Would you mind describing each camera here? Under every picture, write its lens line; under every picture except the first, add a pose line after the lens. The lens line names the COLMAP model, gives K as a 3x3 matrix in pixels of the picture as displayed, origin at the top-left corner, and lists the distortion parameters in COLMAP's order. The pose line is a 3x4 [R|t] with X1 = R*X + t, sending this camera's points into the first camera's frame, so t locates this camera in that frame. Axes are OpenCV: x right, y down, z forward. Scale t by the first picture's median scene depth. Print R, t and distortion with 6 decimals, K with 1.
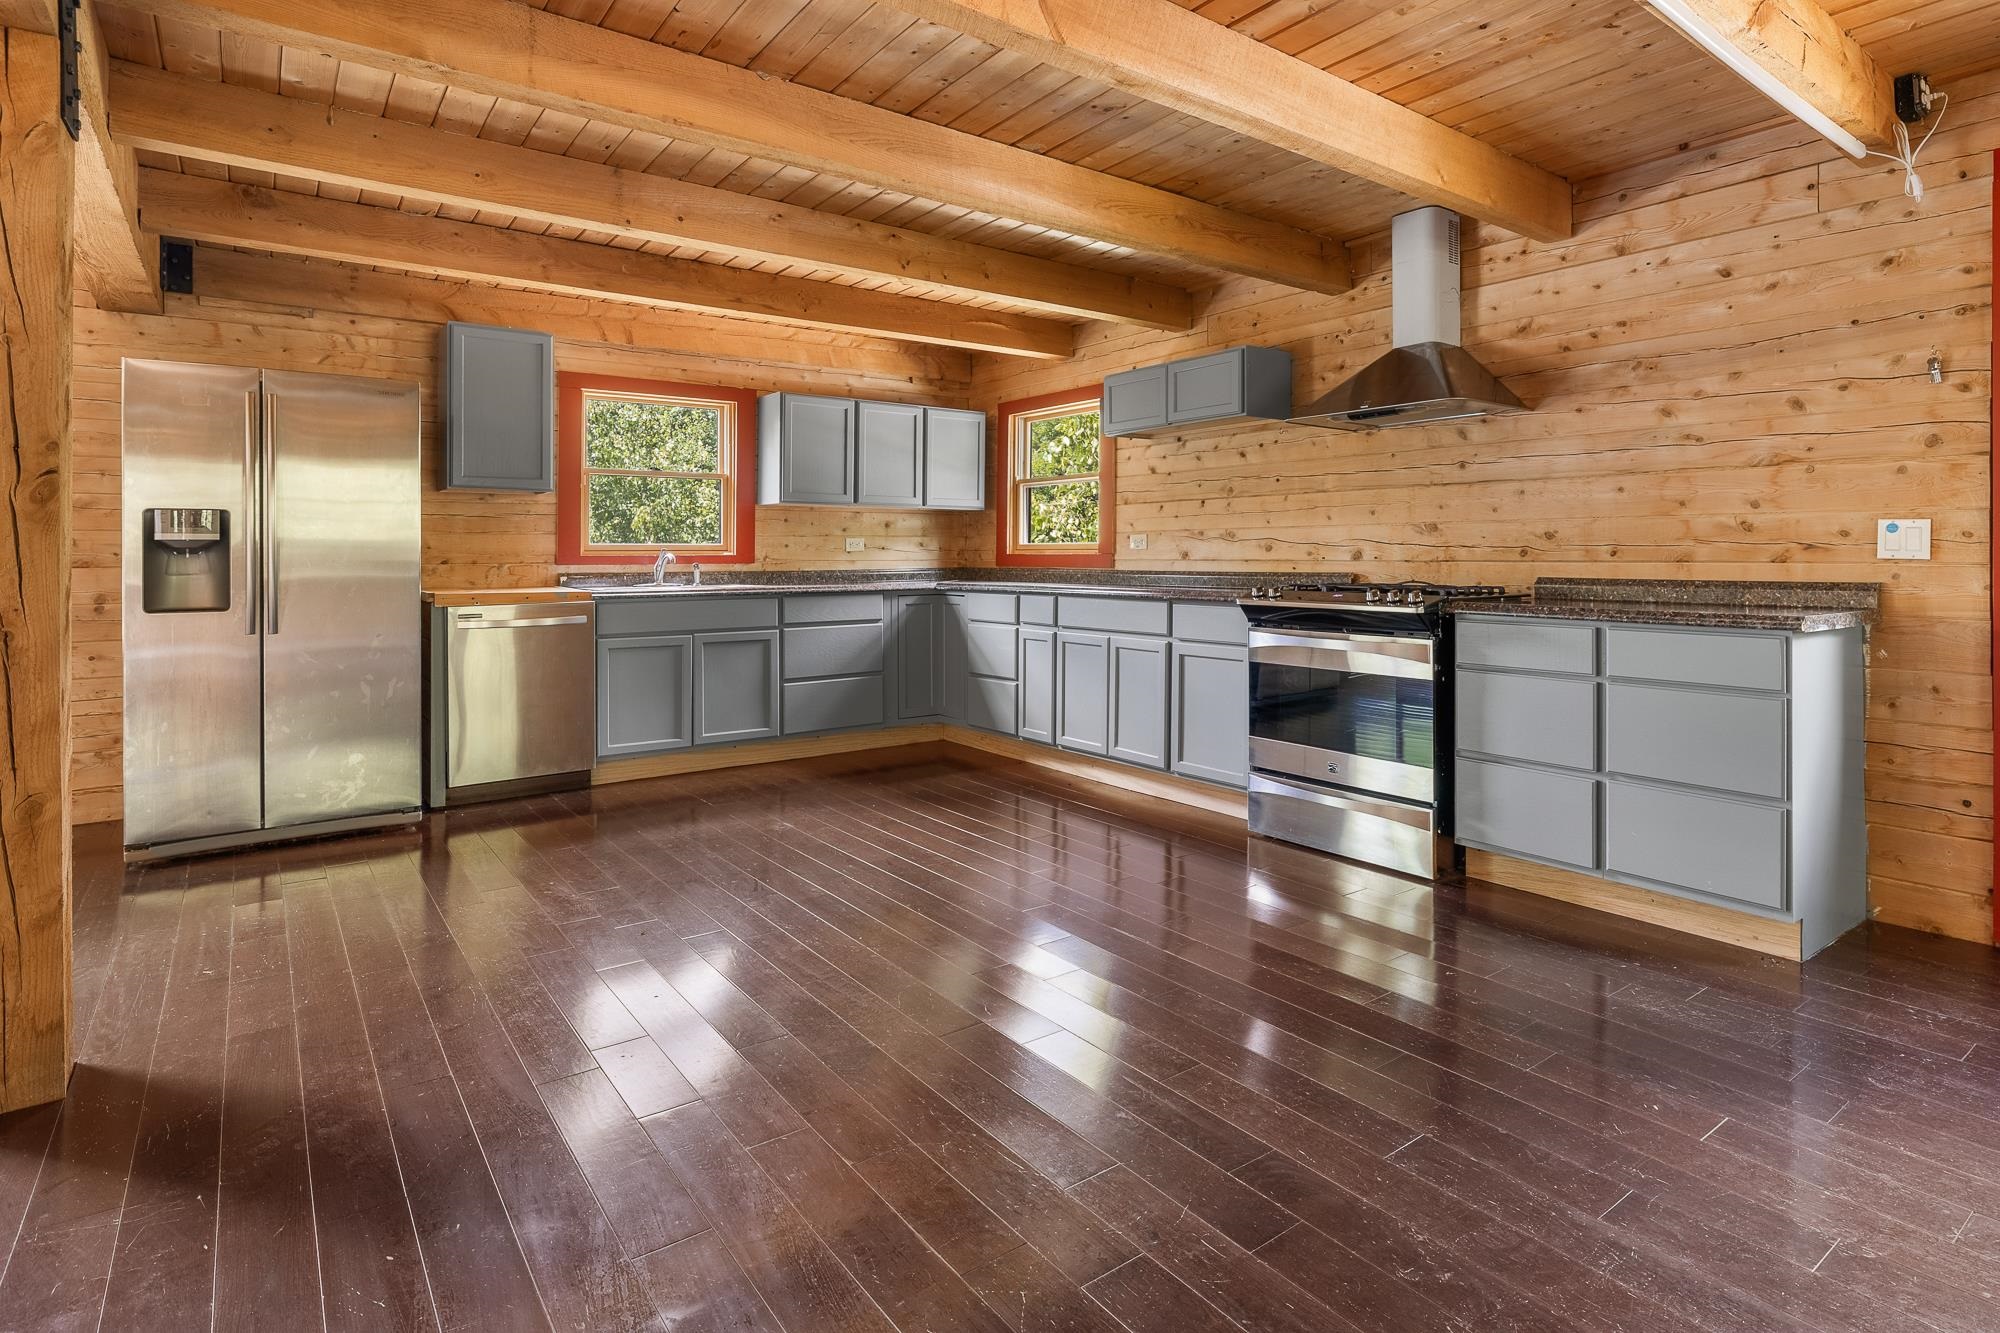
lens RADIAL K [[1022.2, 0, 995.2], [0, 1022.2, 592.8], [0, 0, 1]] dist [-0.002331, 0.000630]
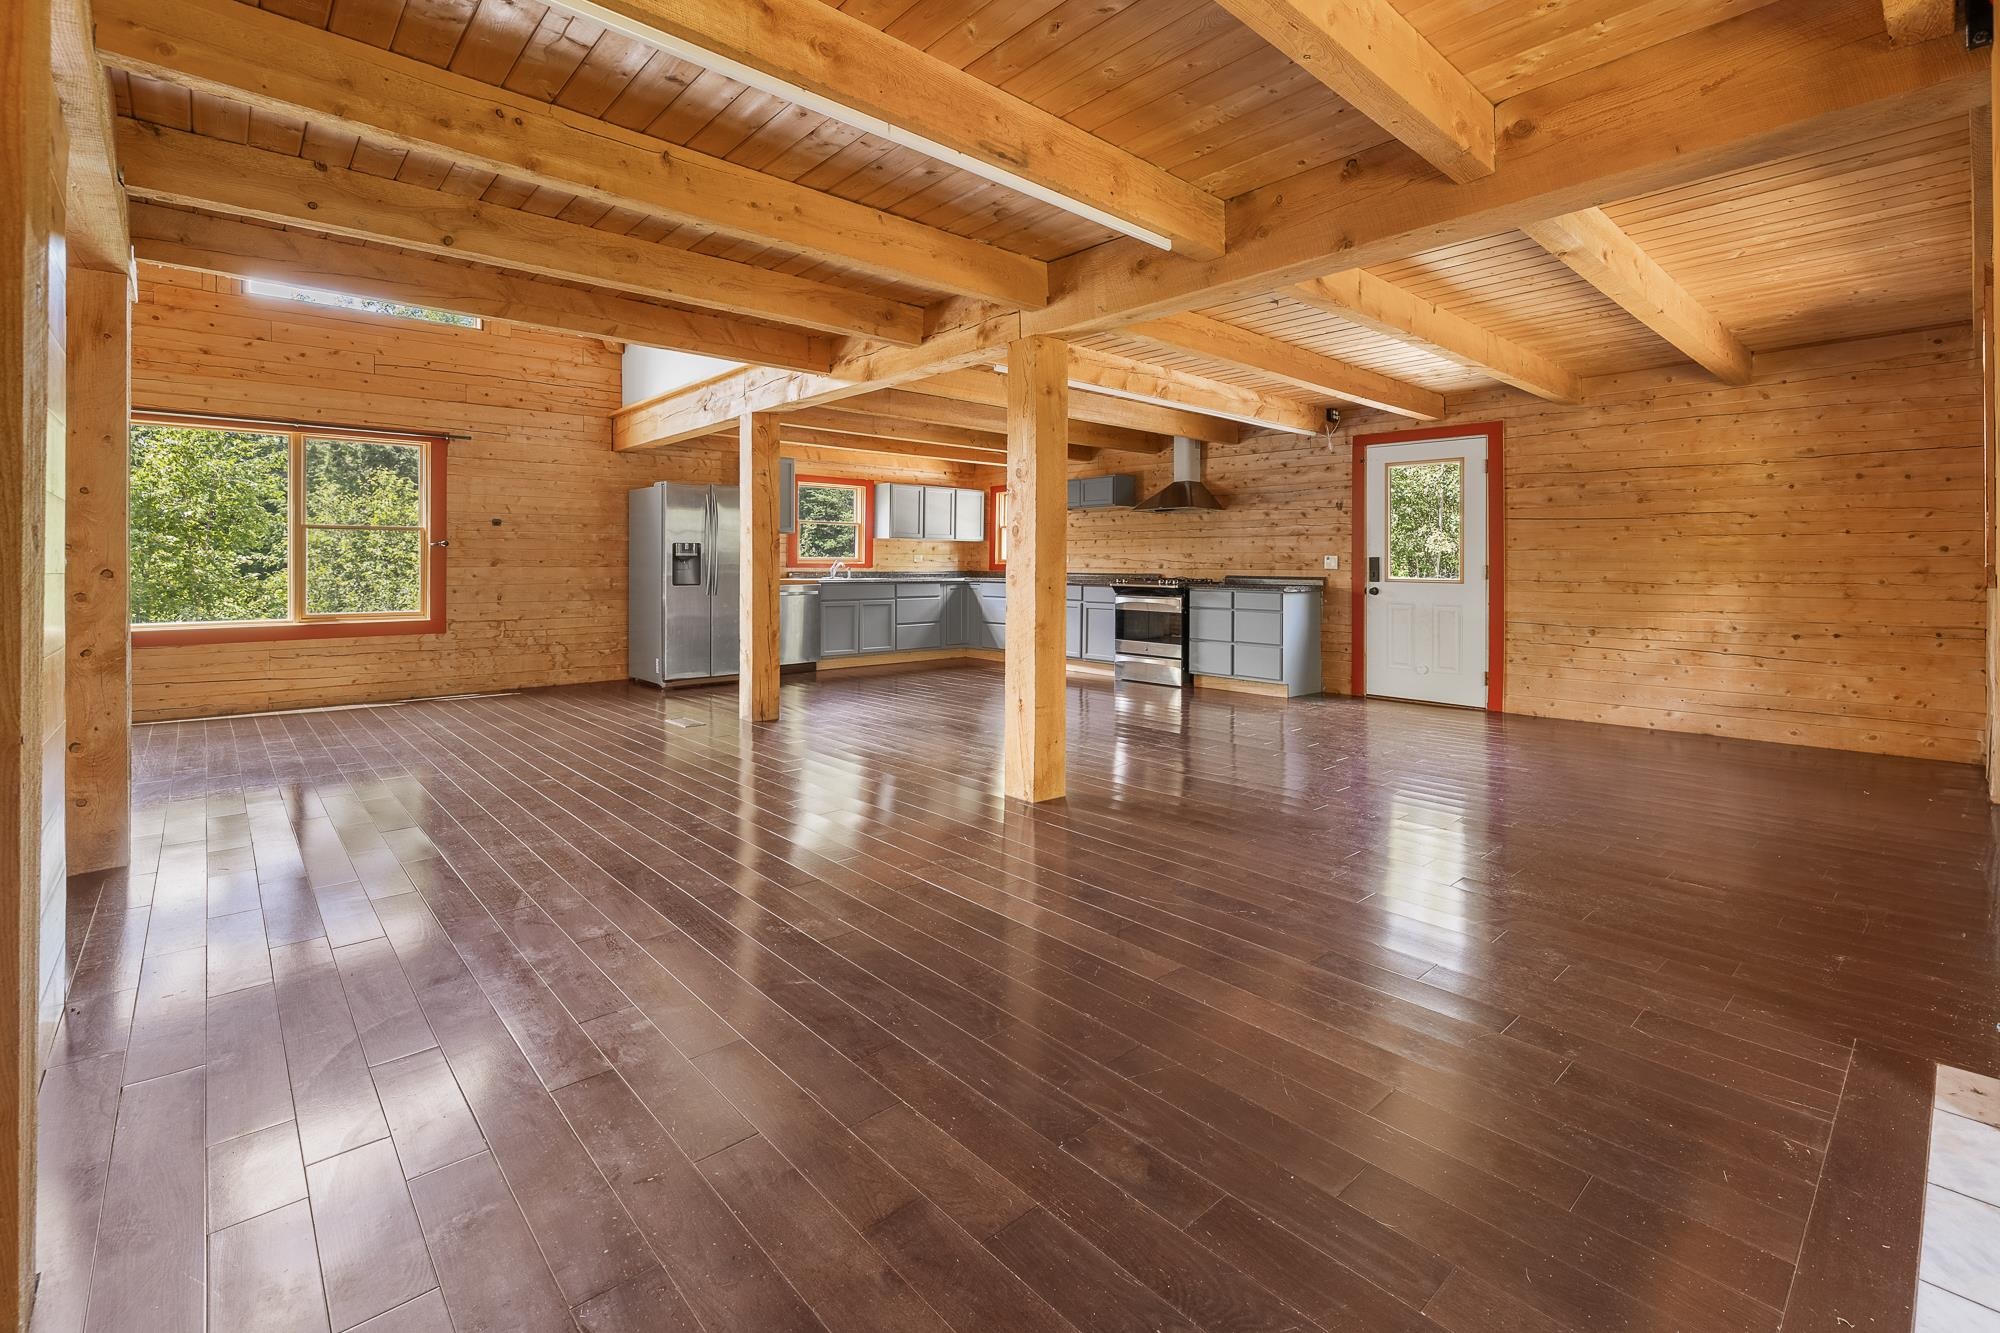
lens RADIAL K [[877.6, 0, 999.5], [0, 877.6, 566.8], [0, 0, 1]] dist [-0.000570, -0.000462]
pose [[0.994849, 0.009830, 0.100895, -0.218041], [-0.006260, 0.999345, -0.035647, 0.038511], [-0.101179, 0.034832, 0.994258, -0.964370]]
